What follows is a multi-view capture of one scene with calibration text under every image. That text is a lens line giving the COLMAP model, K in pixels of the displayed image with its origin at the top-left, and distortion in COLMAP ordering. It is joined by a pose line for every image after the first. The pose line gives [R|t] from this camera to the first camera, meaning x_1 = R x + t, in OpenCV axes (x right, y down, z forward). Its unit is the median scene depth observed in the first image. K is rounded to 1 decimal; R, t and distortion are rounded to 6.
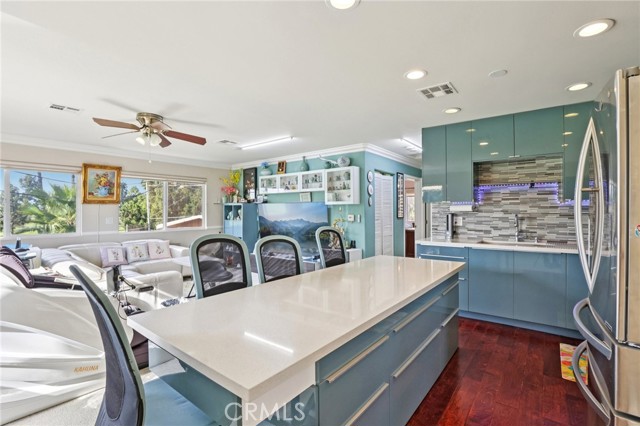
lens RADIAL K [[294.3, 0, 318.5], [0, 294.3, 212.9], [0, 0, 1]] dist [-0.001745, -0.000185]
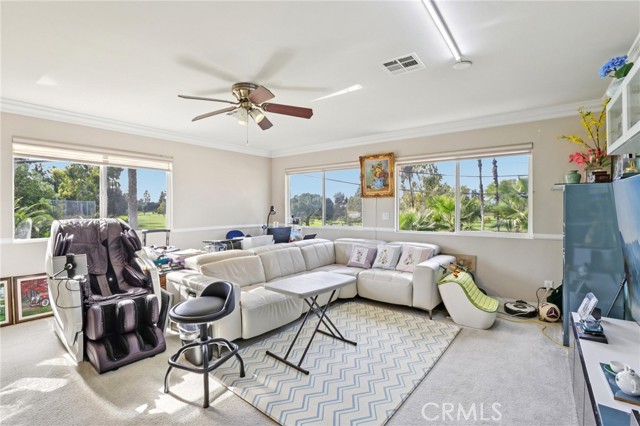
lens RADIAL K [[294.3, 0, 318.6], [0, 294.3, 212.6], [0, 0, 1]] dist [-0.001745, -0.000185]
pose [[0.009920, 0.018715, -0.999776, 0.169146], [-0.002579, 0.999822, 0.018691, -0.000582], [0.999947, 0.002393, 0.009966, 0.821374]]
